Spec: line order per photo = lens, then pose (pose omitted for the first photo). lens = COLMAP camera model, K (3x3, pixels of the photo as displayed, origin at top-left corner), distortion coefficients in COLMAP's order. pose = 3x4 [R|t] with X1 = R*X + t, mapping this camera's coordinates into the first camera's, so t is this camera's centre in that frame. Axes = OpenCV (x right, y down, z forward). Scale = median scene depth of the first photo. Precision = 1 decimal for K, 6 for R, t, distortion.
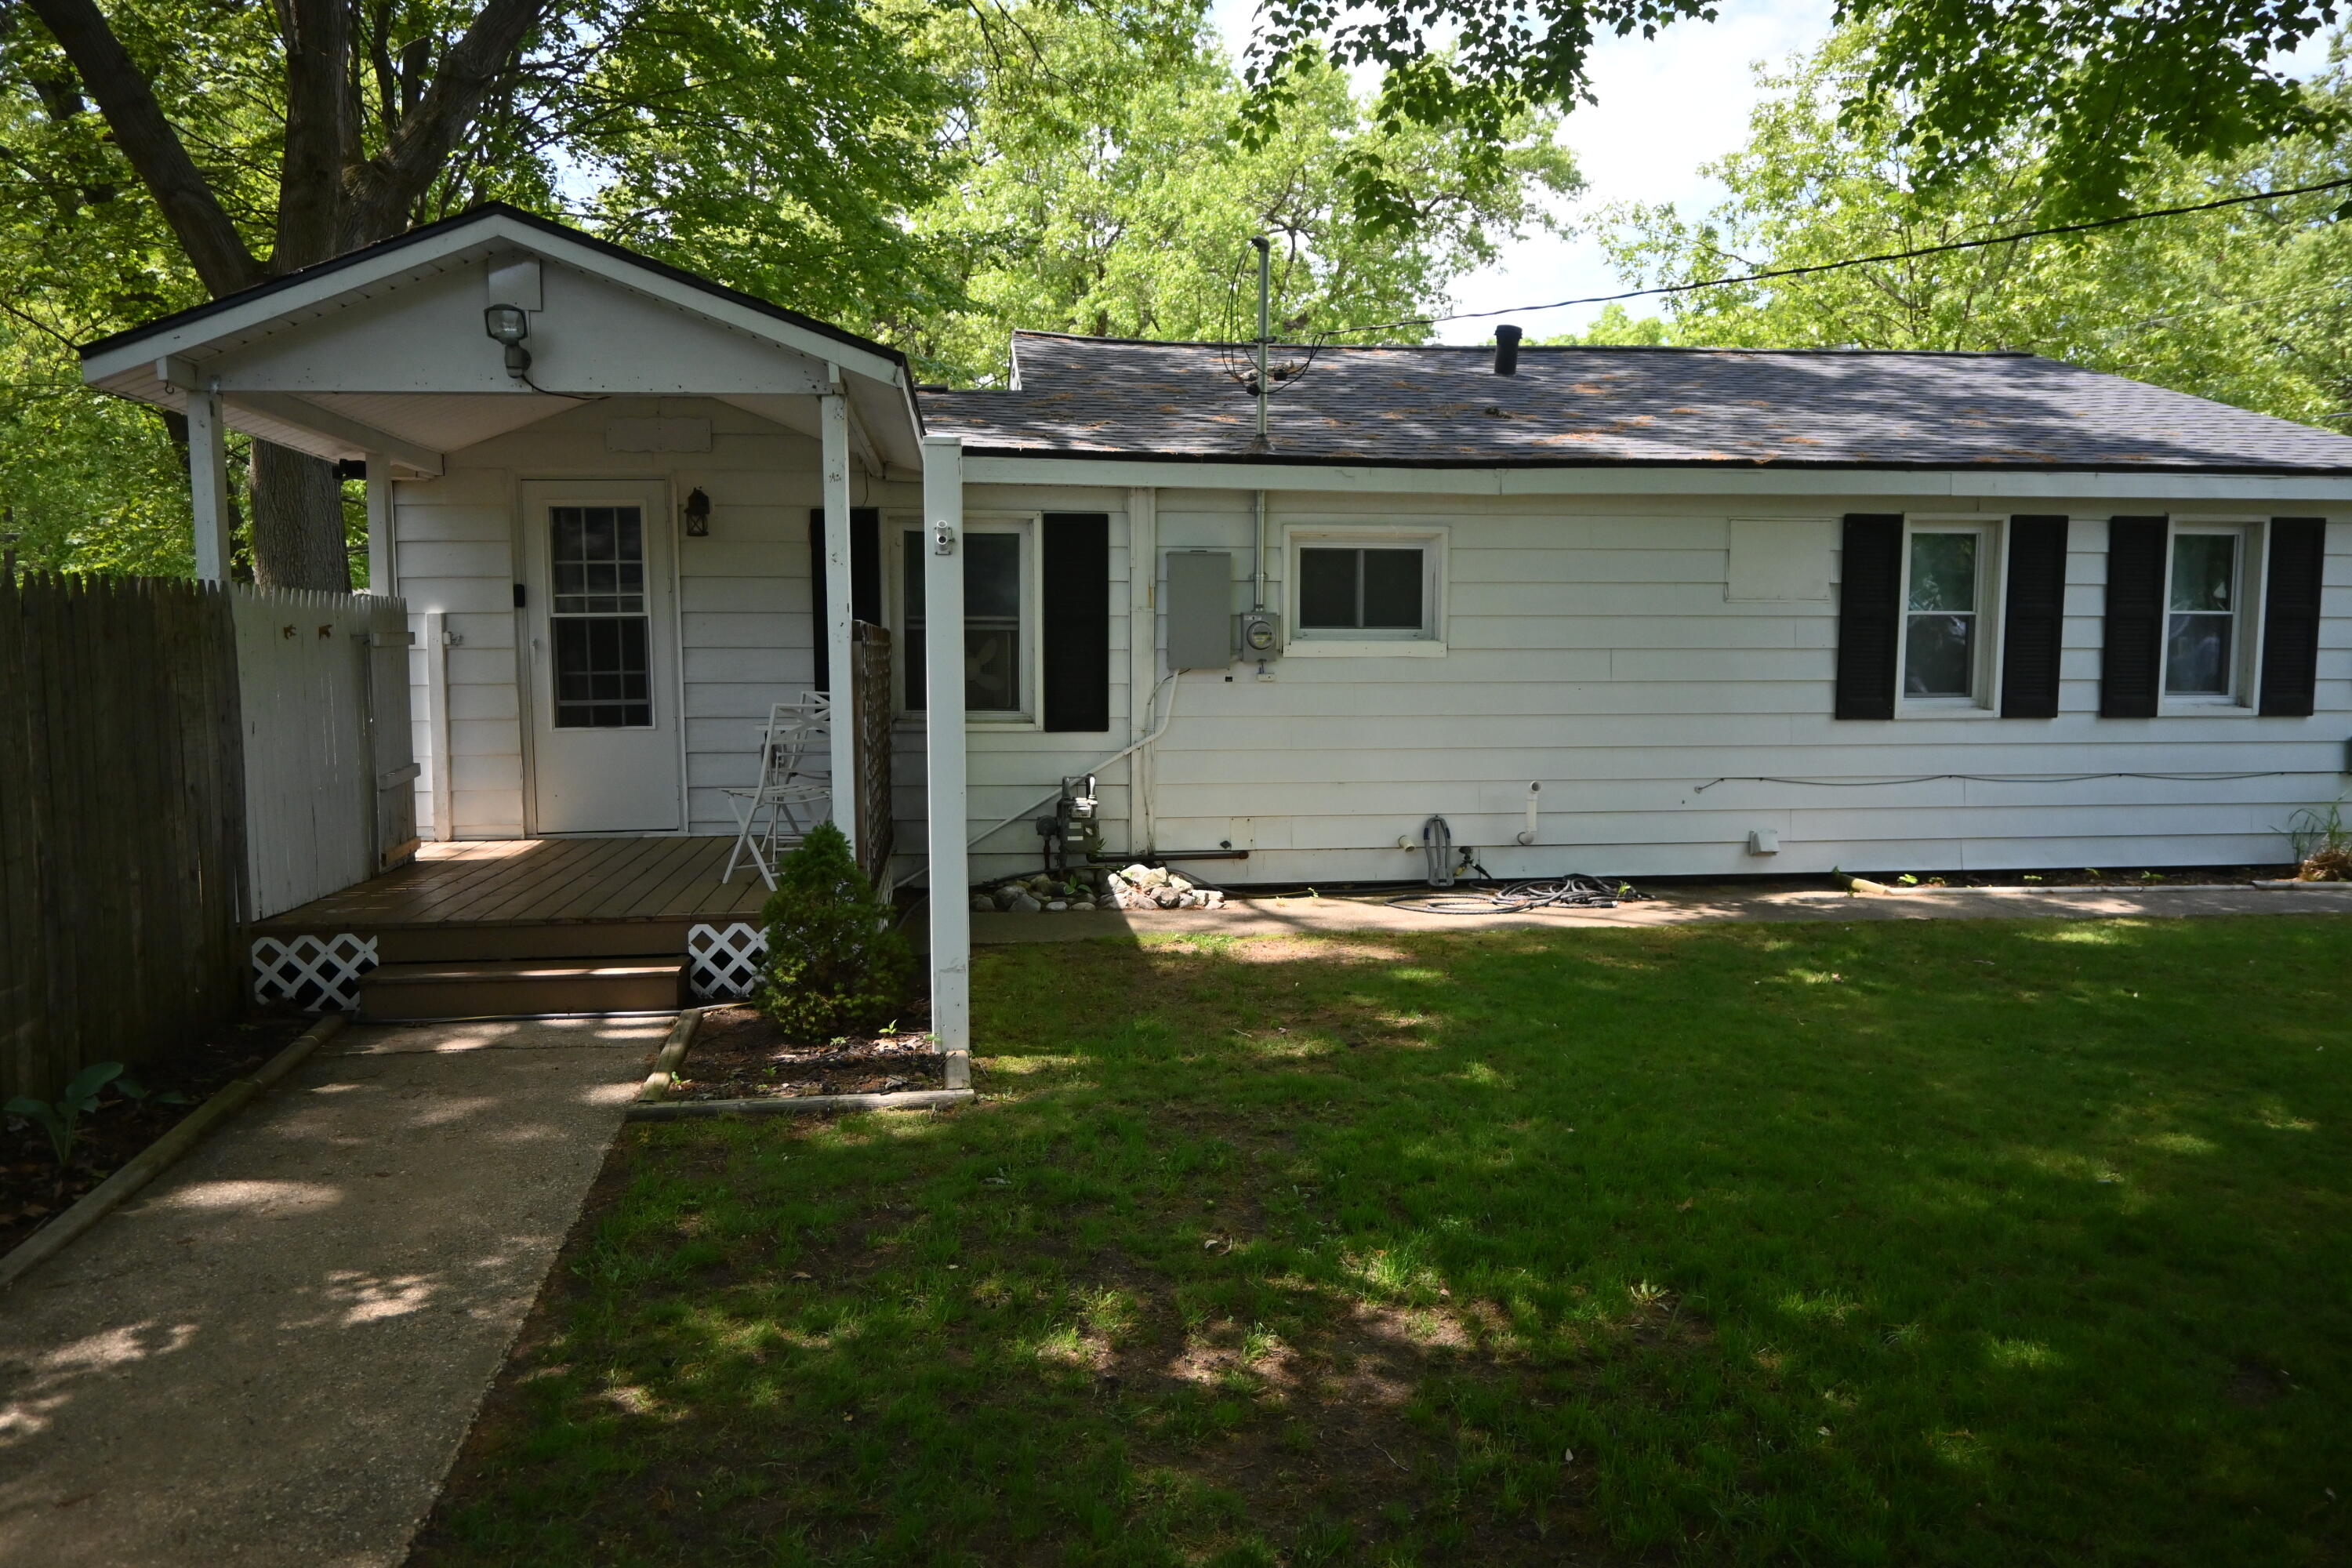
lens RADIAL K [[1582.3, 0, 1162.6], [0, 1582.3, 768.3], [0, 0, 1]] dist [0.007157, -0.000241]
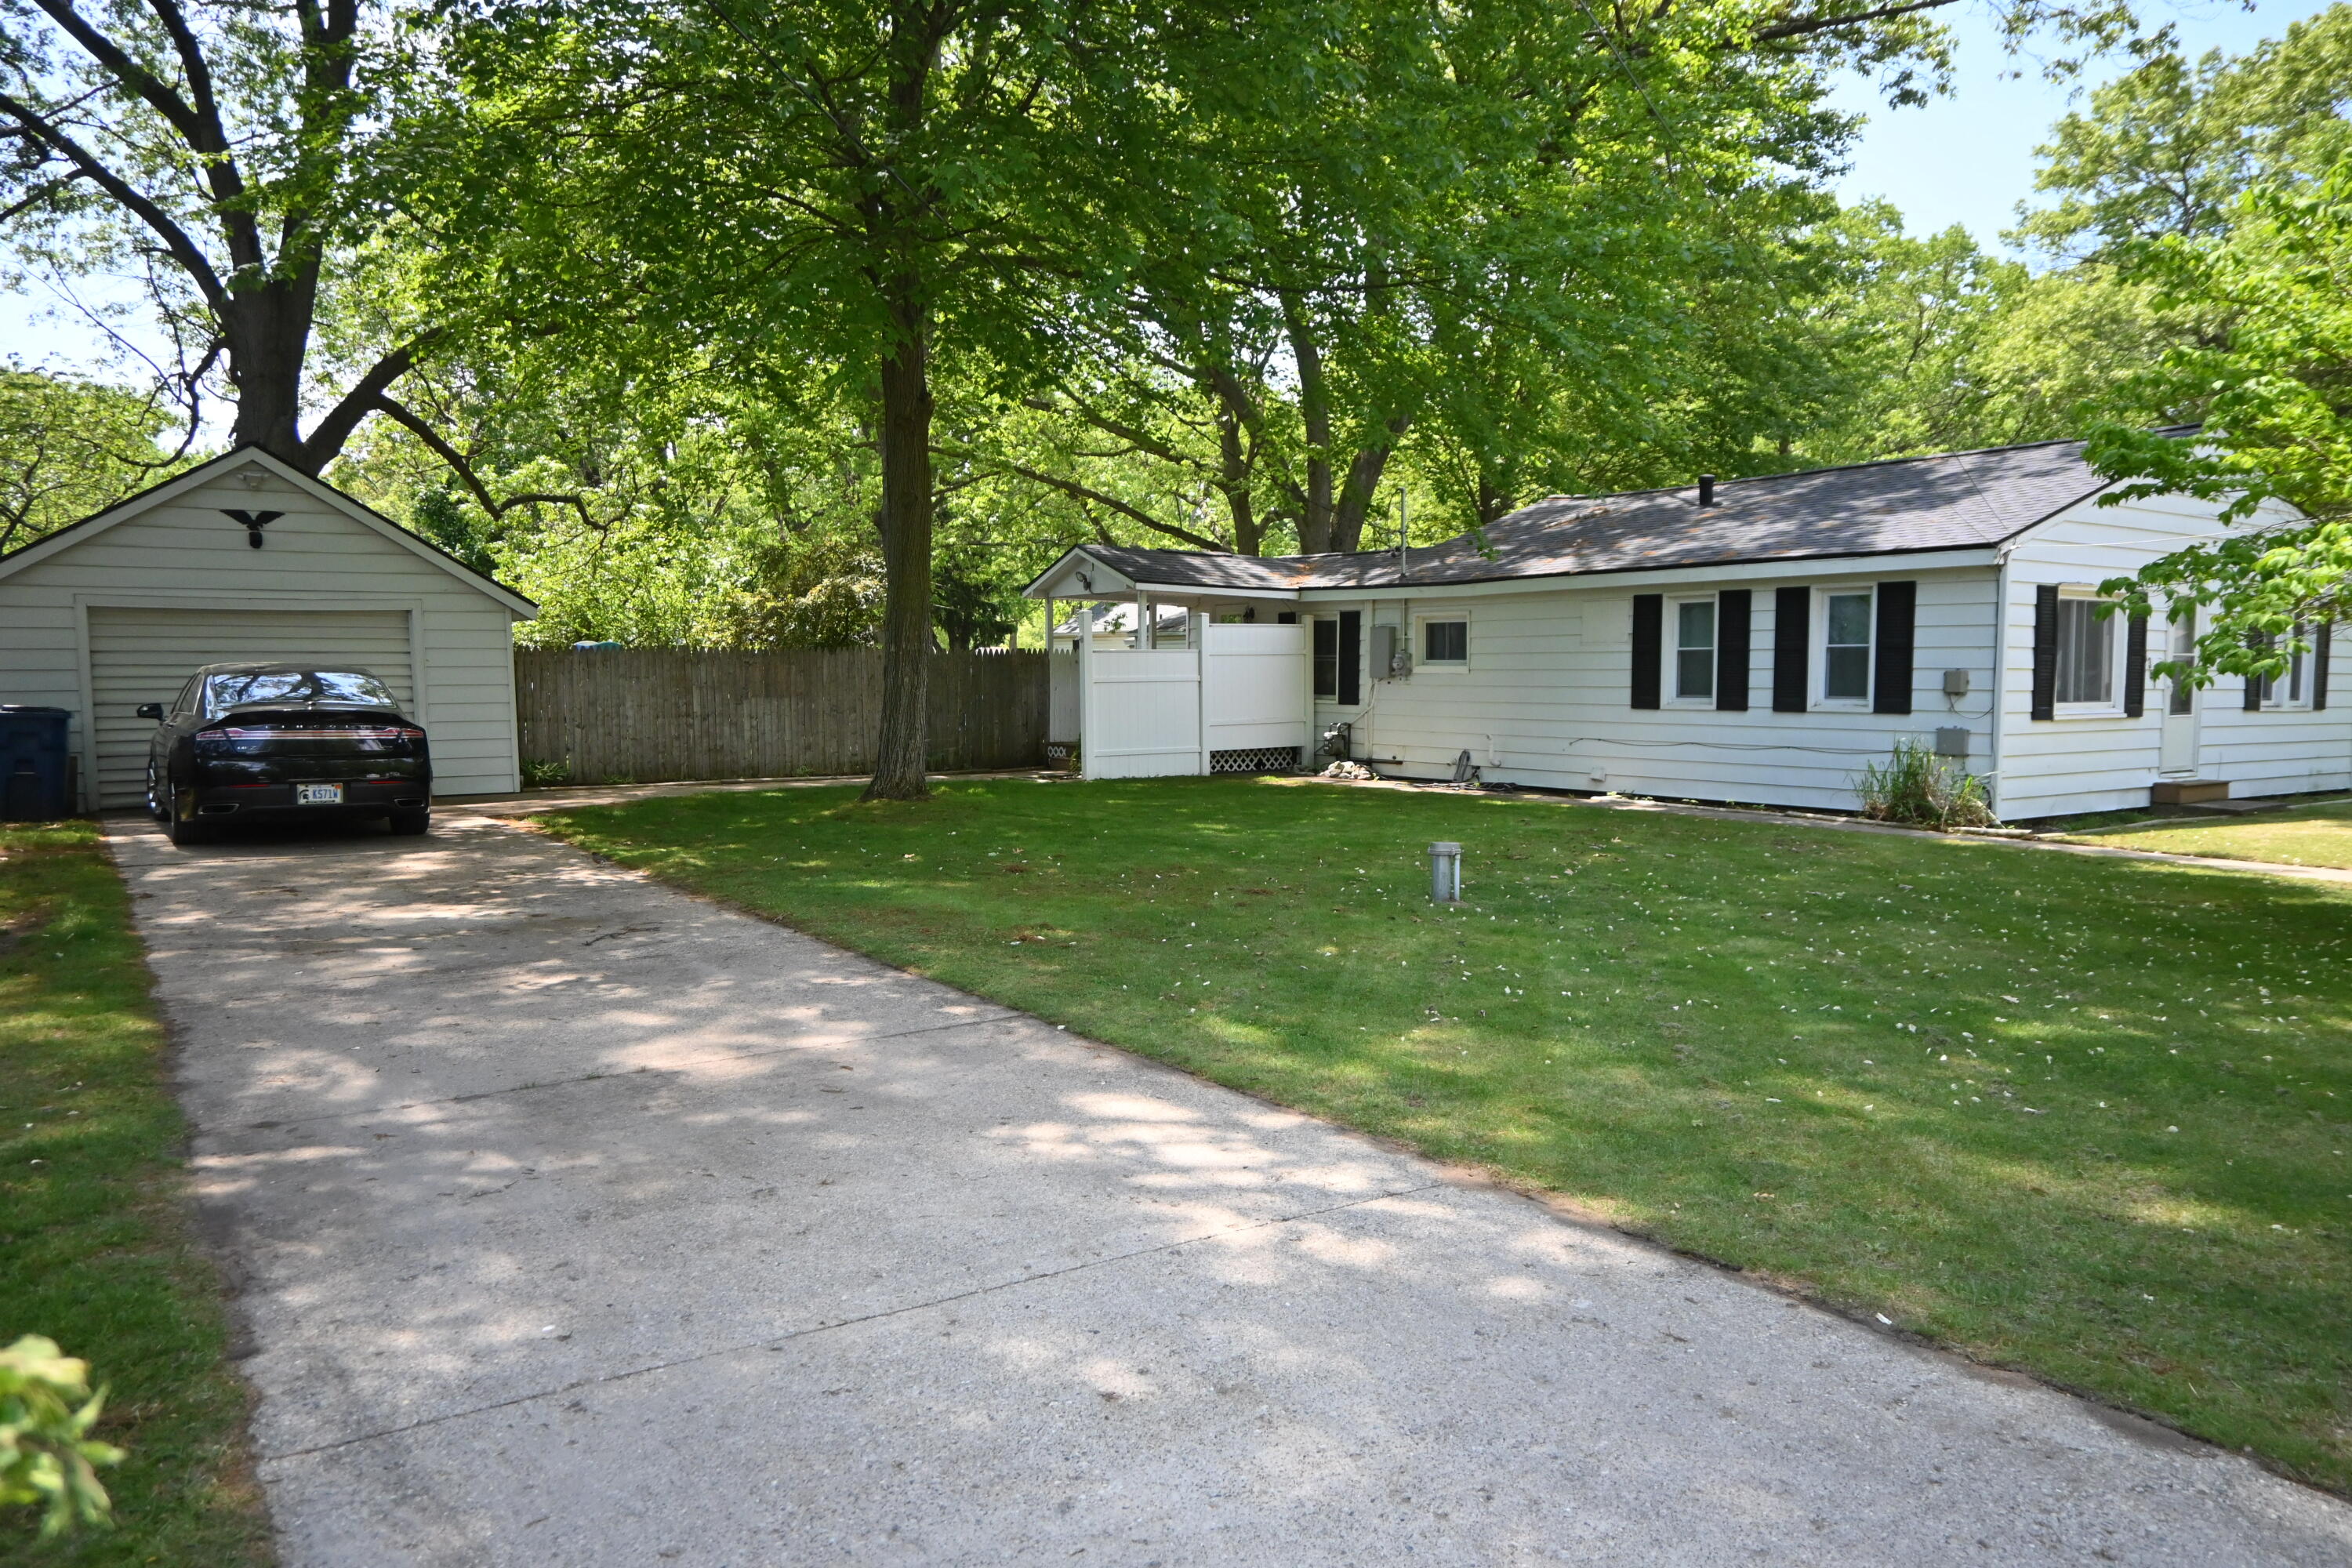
lens RADIAL K [[1593.3, 0, 1176.0], [0, 1593.3, 784.0], [0, 0, 1]] dist [-0.000236, 0.001873]
pose [[0.482933, 0.060352, -0.873575, 1.844729], [-0.074088, 0.996861, 0.027912, 0.045175], [0.872518, 0.051241, 0.485888, -0.347967]]
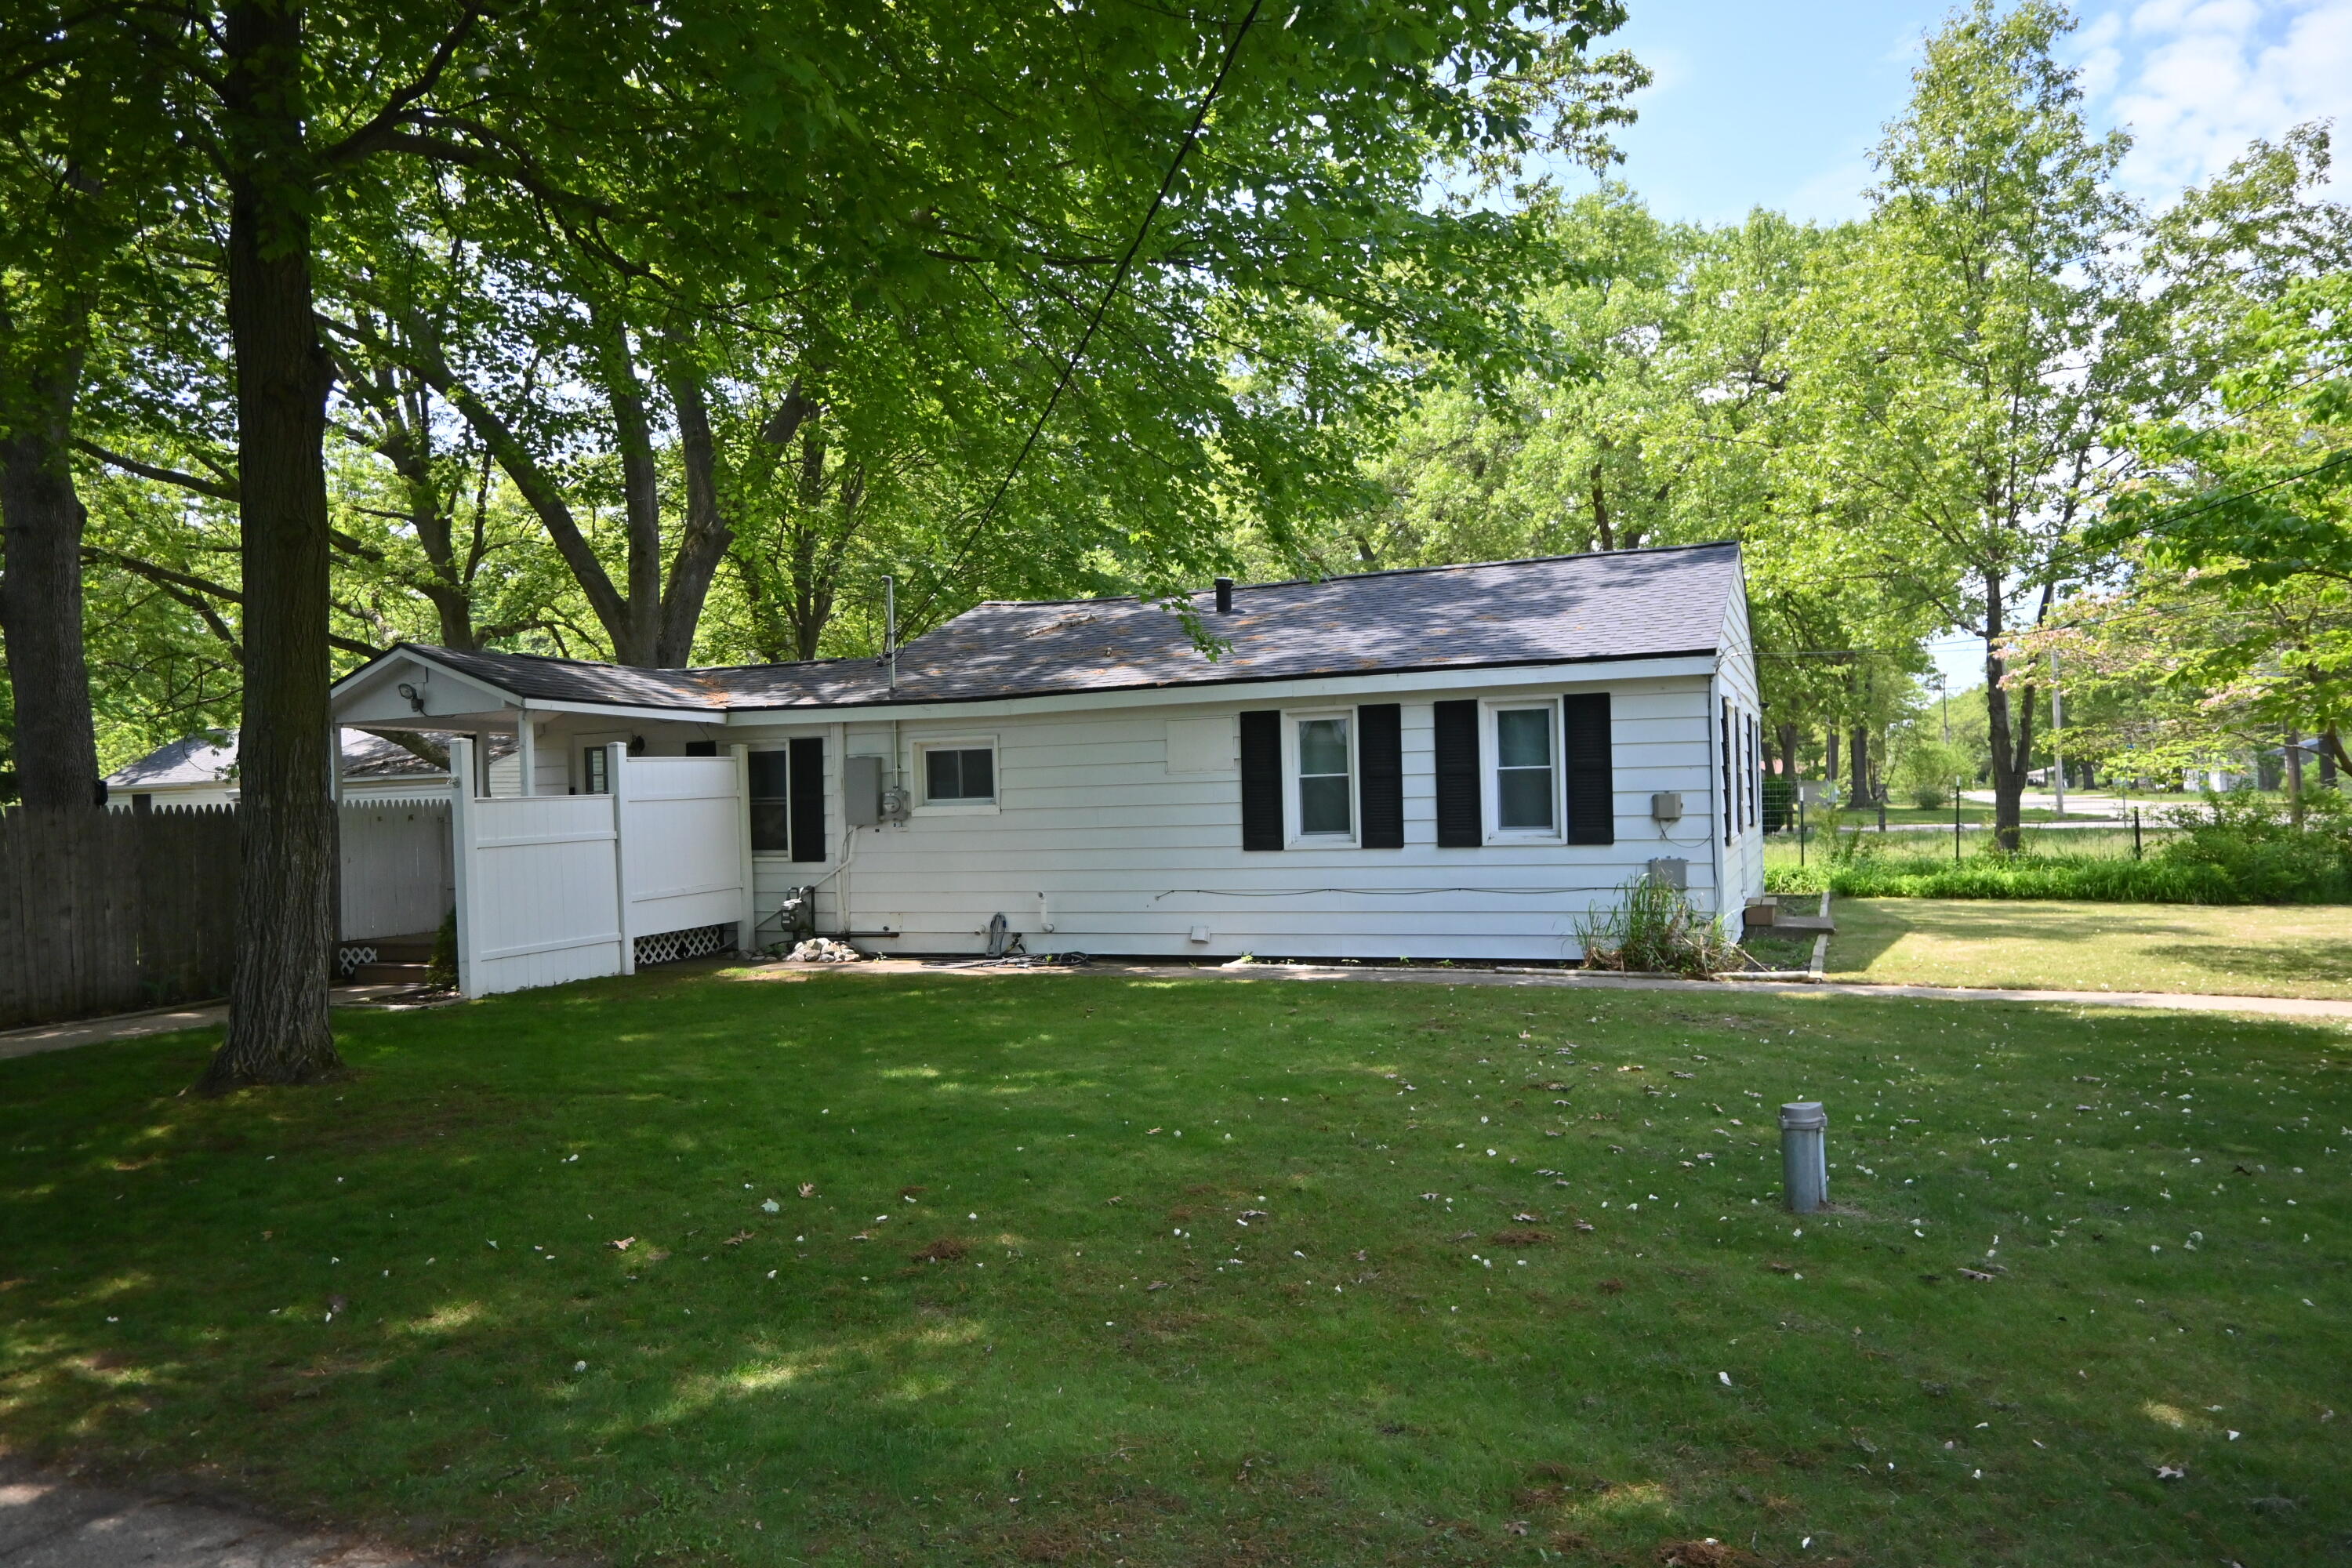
lens RADIAL K [[1593.3, 0, 1176.0], [0, 1593.3, 784.0], [0, 0, 1]] dist [-0.000236, 0.001873]
pose [[0.874287, -0.031752, -0.484369, 1.134230], [-0.008498, 0.996704, -0.080676, 0.028629], [0.485334, 0.074650, 0.871136, -0.336823]]
